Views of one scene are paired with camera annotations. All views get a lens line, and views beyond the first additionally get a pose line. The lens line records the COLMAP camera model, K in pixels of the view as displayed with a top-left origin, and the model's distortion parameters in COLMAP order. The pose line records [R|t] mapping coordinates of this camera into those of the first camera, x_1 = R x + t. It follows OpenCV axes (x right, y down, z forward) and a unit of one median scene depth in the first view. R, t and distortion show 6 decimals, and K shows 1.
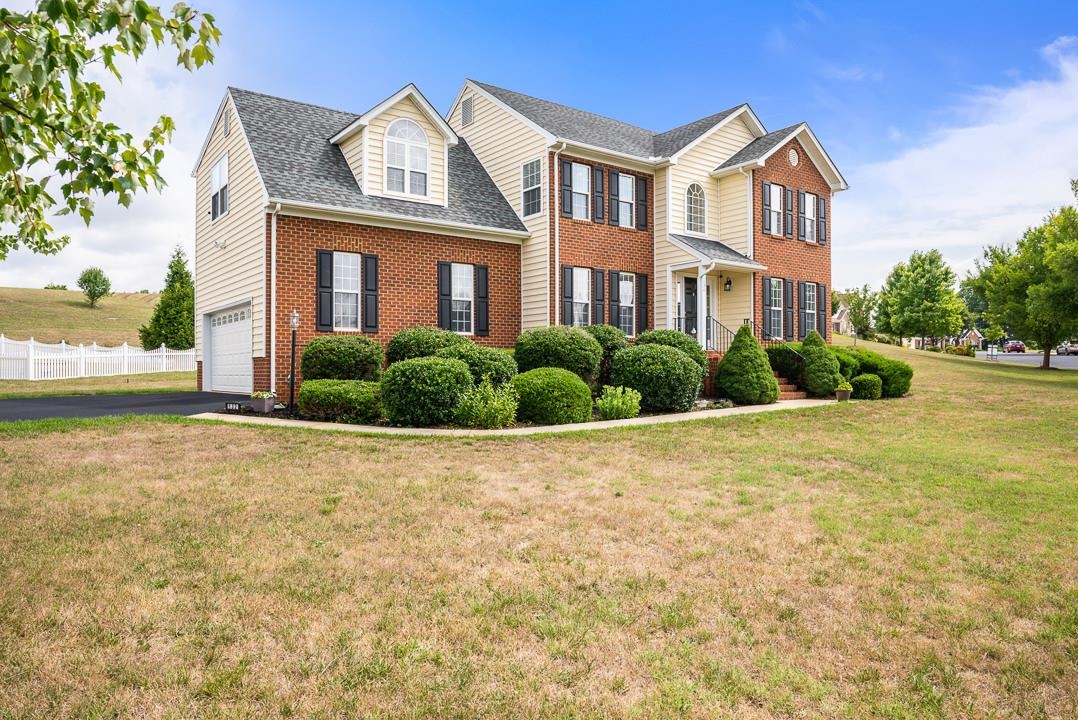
lens RADIAL K [[746.2, 0, 539.0], [0, 746.2, 360.0], [0, 0, 1]] dist [0.001609, 0.000578]
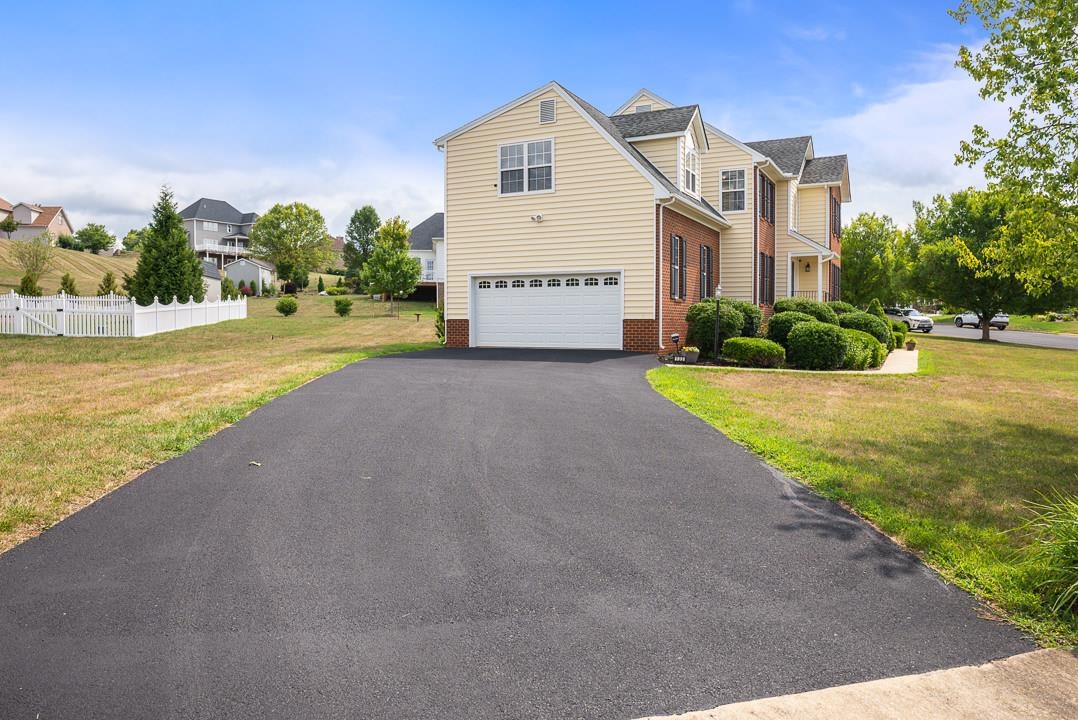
lens RADIAL K [[746.2, 0, 539.0], [0, 746.2, 360.0], [0, 0, 1]] dist [0.001609, 0.000578]
pose [[0.892259, -0.016138, 0.451235, -0.894366], [-0.011693, 0.998200, 0.058820, -0.006805], [-0.451372, -0.057759, 0.890465, -0.026114]]
